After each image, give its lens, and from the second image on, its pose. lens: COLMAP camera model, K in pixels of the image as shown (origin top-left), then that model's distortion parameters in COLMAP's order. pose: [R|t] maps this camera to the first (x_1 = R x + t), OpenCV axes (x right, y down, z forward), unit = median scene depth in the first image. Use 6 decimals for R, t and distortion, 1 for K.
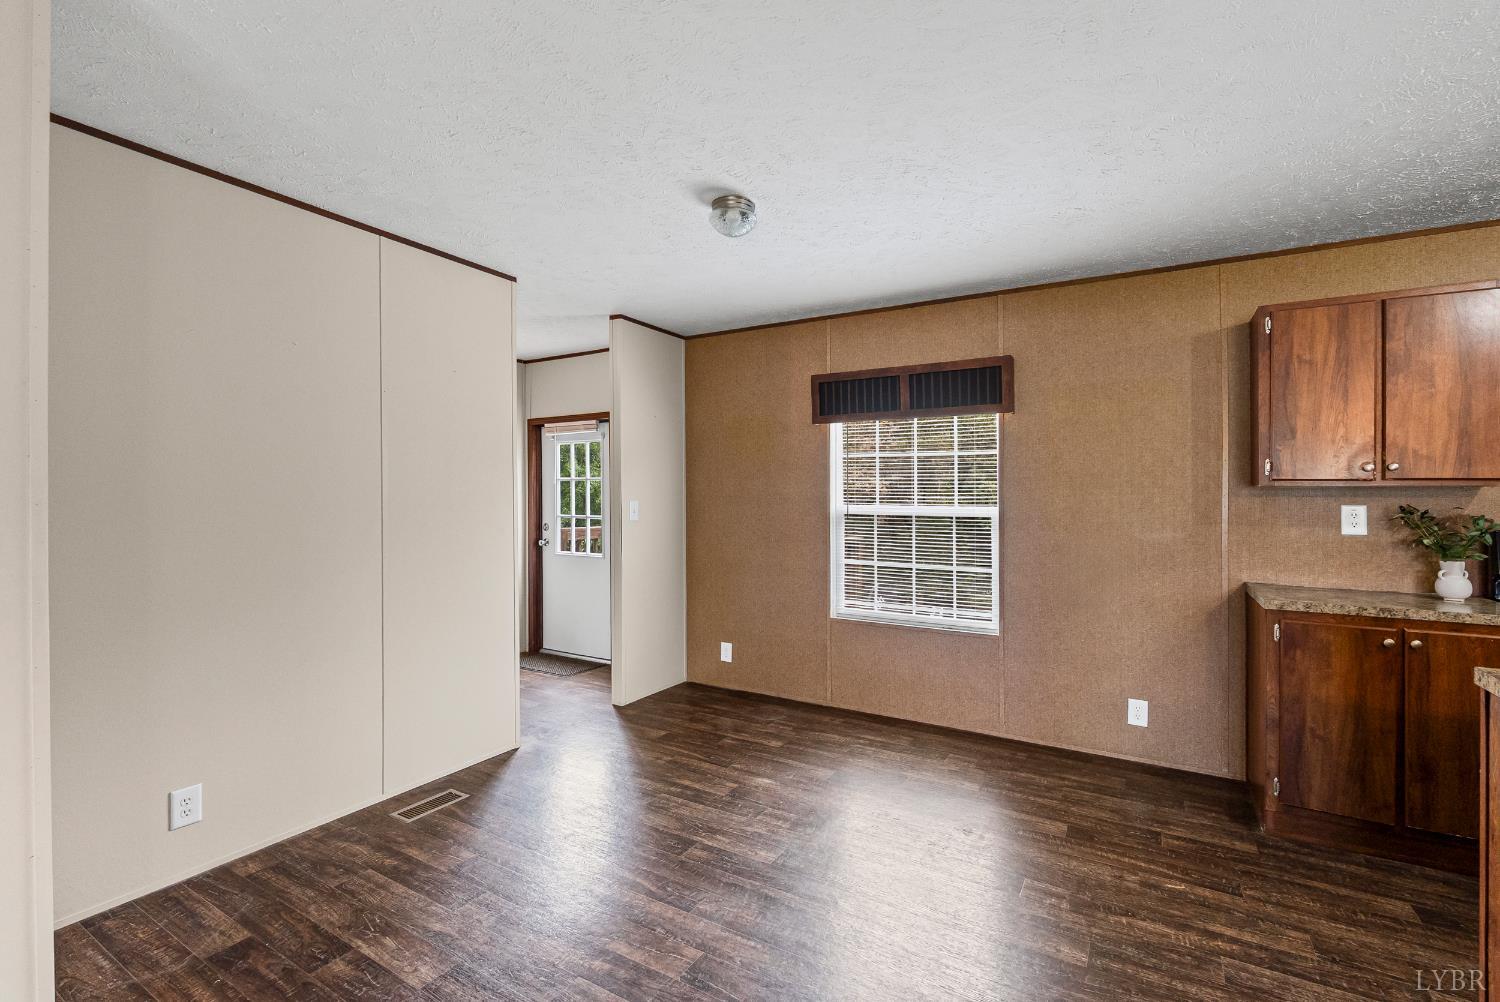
lens RADIAL K [[661.0, 0, 751.8], [0, 661.0, 498.5], [0, 0, 1]] dist [-0.003900, -0.000553]
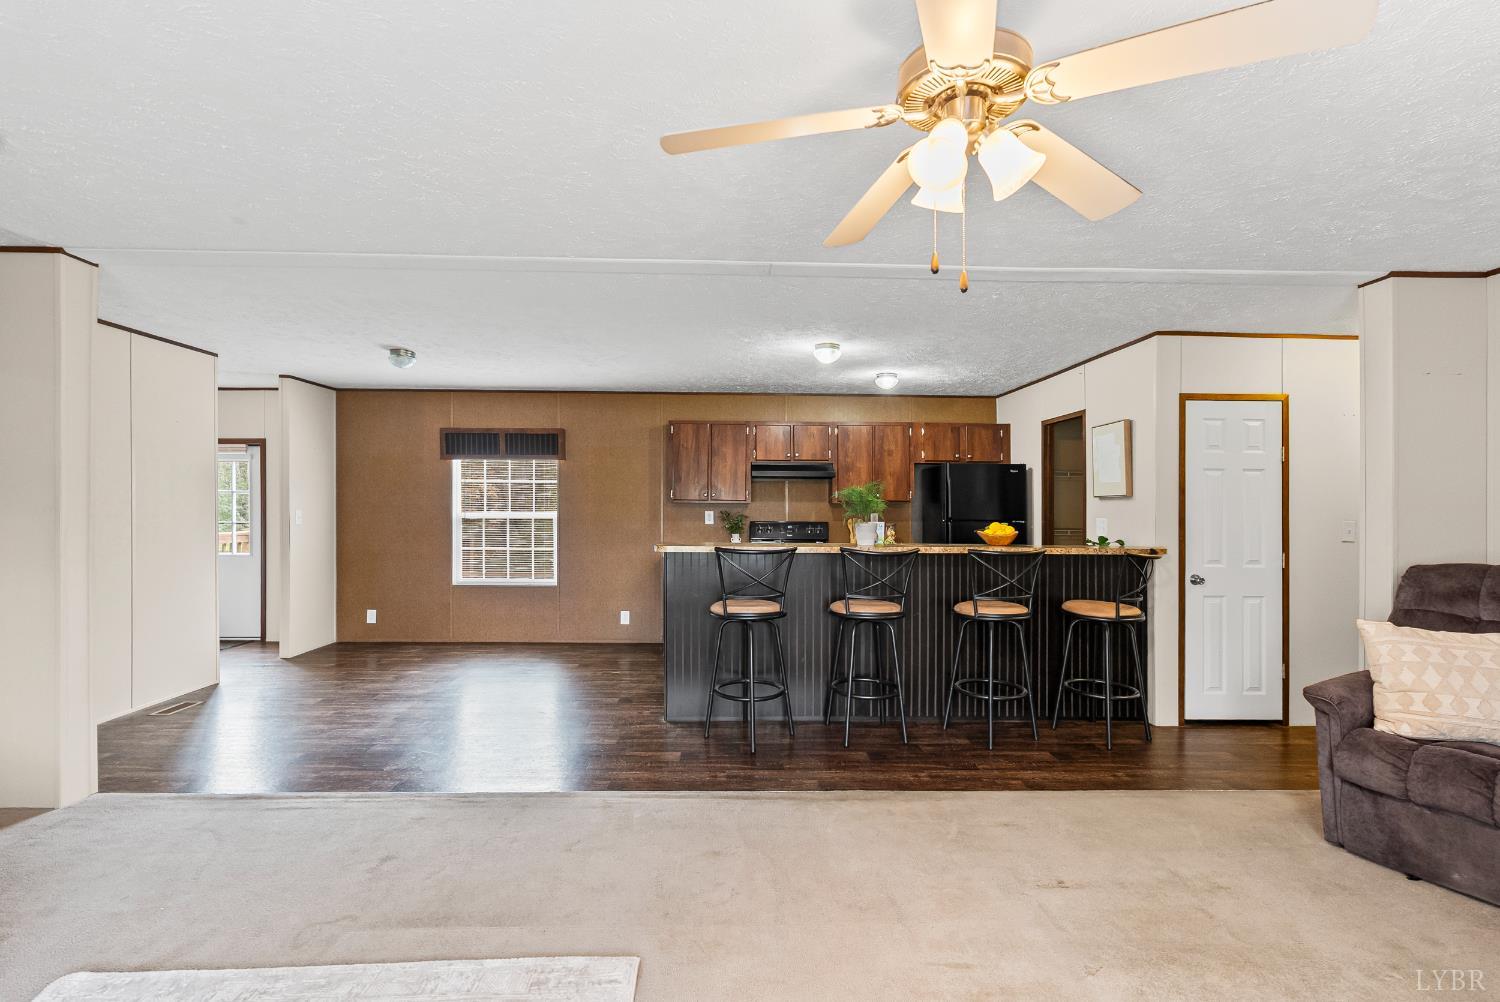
lens RADIAL K [[661.0, 0, 746.3], [0, 661.0, 498.6], [0, 0, 1]] dist [-0.003900, -0.000553]
pose [[0.847121, 0.005469, 0.531372, -0.137732], [-0.001344, 0.999966, -0.008149, -0.011343], [-0.531399, 0.006189, 0.847099, -0.769995]]
